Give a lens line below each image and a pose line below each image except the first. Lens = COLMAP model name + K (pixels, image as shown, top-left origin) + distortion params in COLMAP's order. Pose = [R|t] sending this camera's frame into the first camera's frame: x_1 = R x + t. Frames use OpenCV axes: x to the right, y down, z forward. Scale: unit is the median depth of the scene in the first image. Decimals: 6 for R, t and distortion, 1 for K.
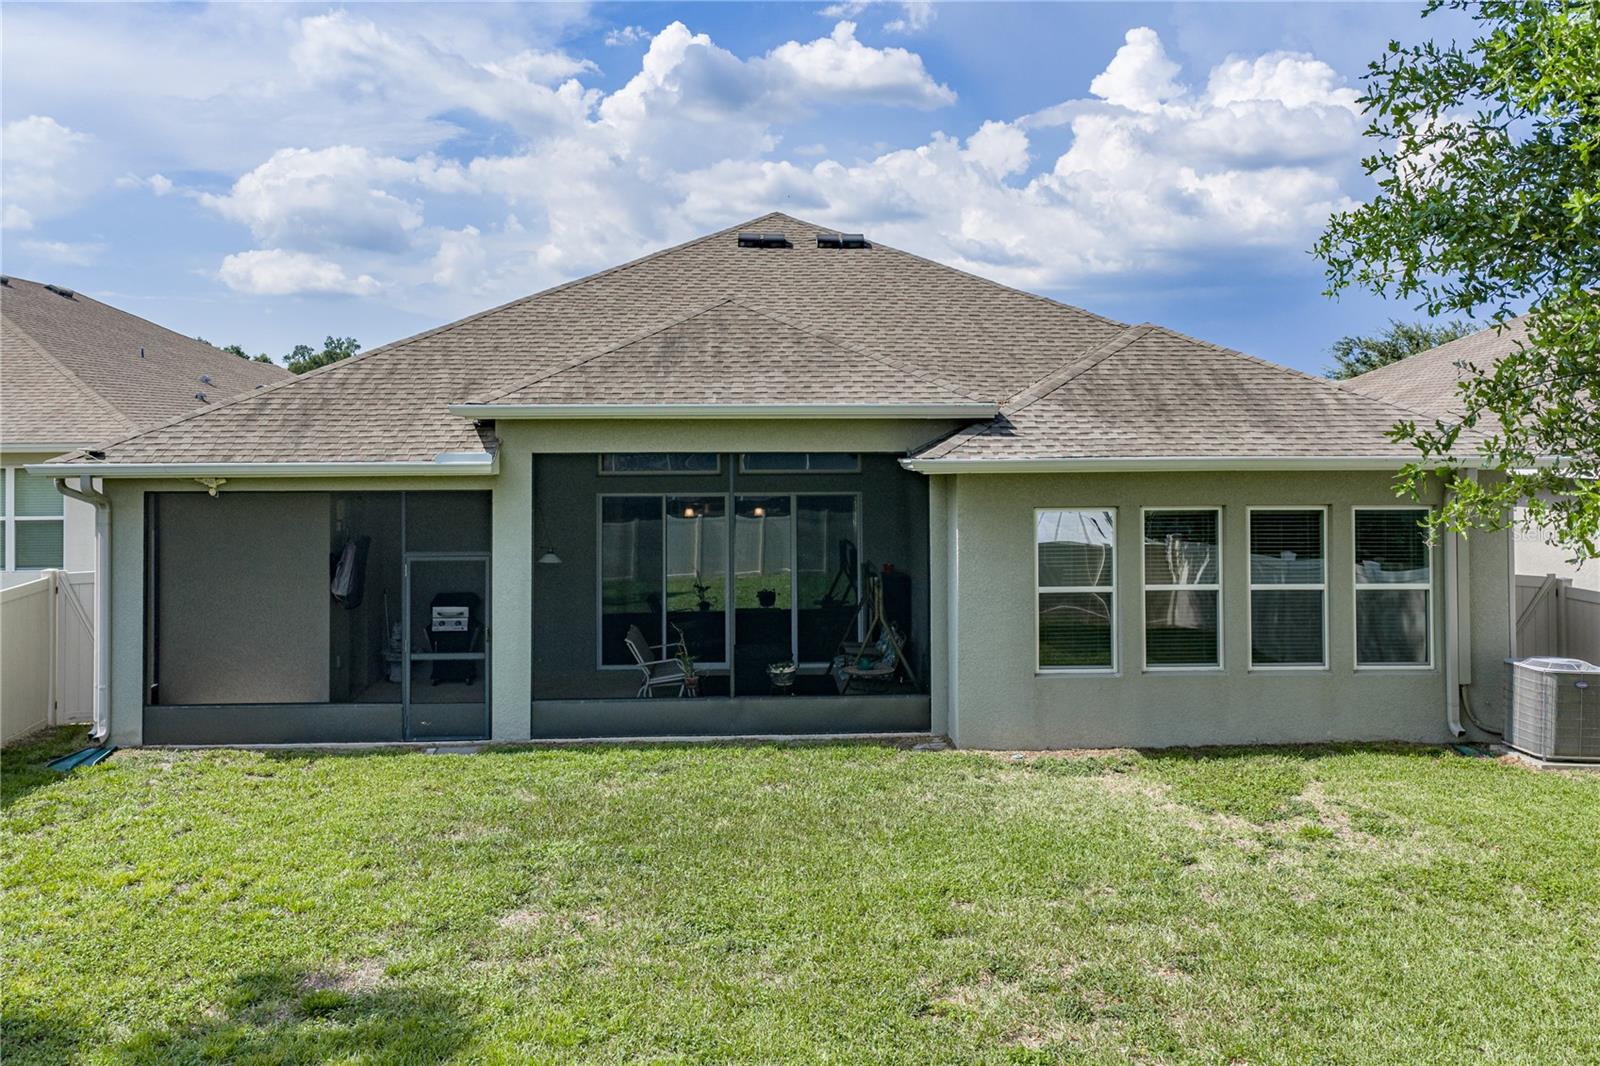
lens RADIAL K [[1293.5, 0, 796.0], [0, 1293.5, 524.6], [0, 0, 1]] dist [0.026154, 0.001079]
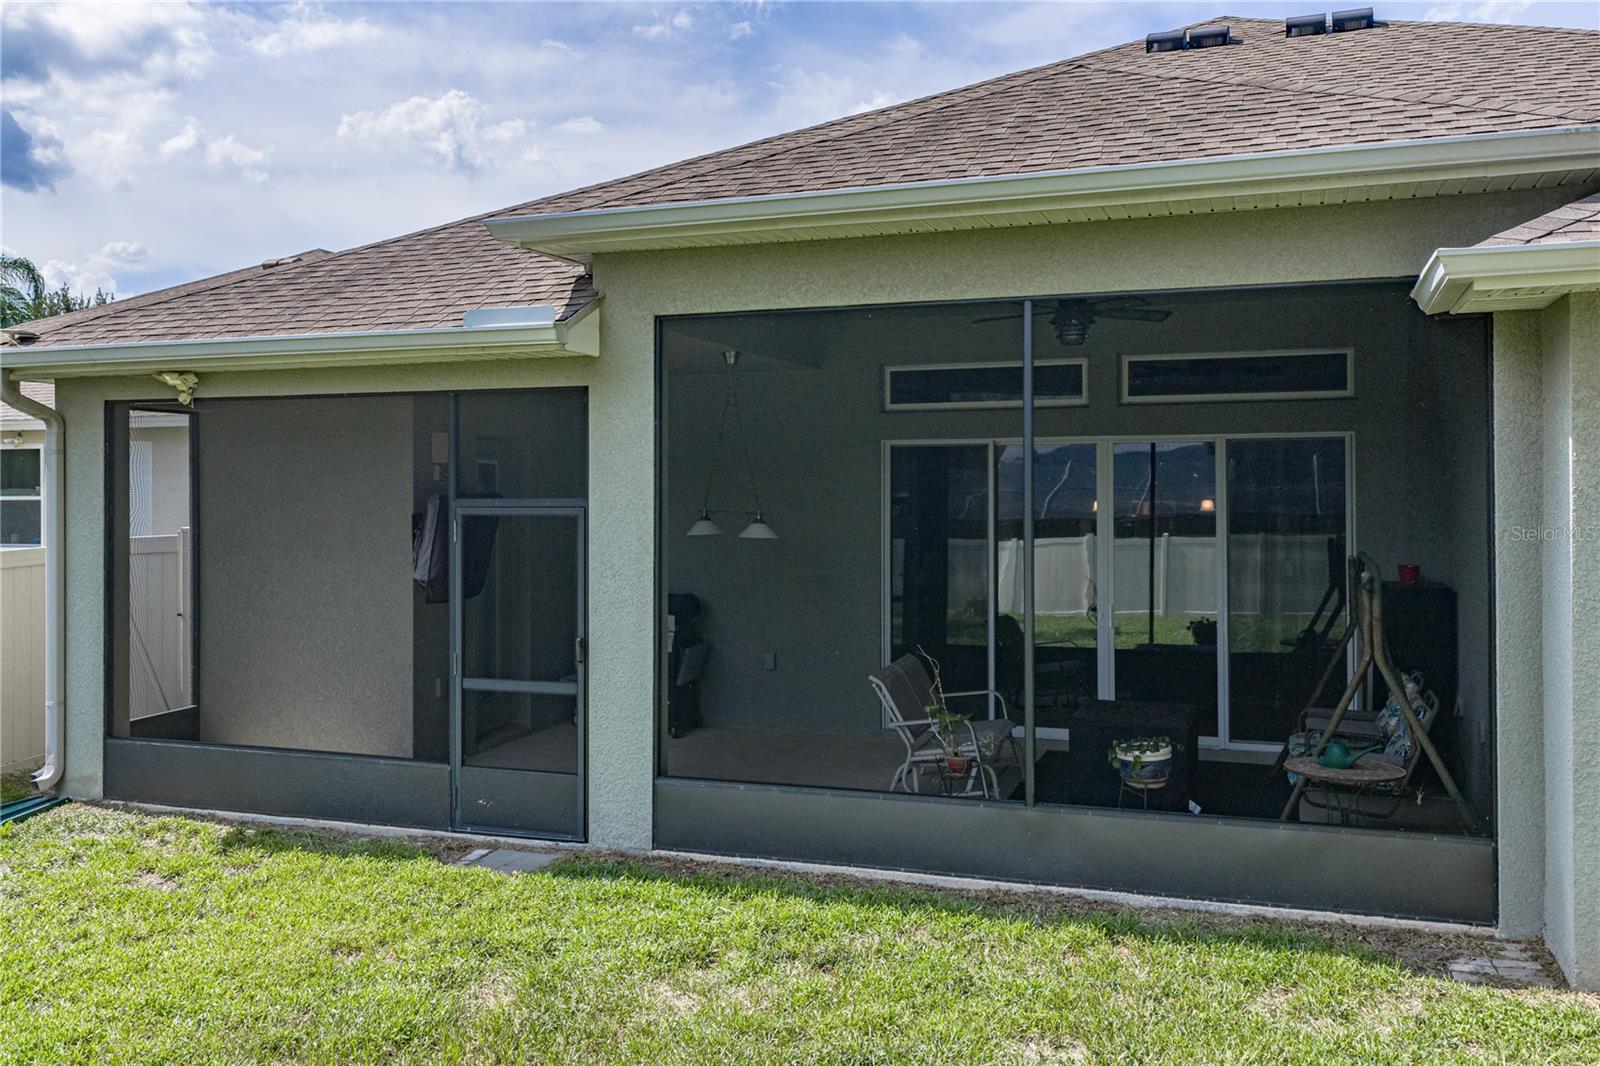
lens RADIAL K [[1293.5, 0, 796.0], [0, 1293.5, 524.6], [0, 0, 1]] dist [0.026154, 0.001079]
pose [[0.922163, 0.006443, -0.386749, 0.058163], [-0.022303, 0.999083, -0.036535, 0.049017], [0.386159, 0.042317, 0.921461, 0.521025]]
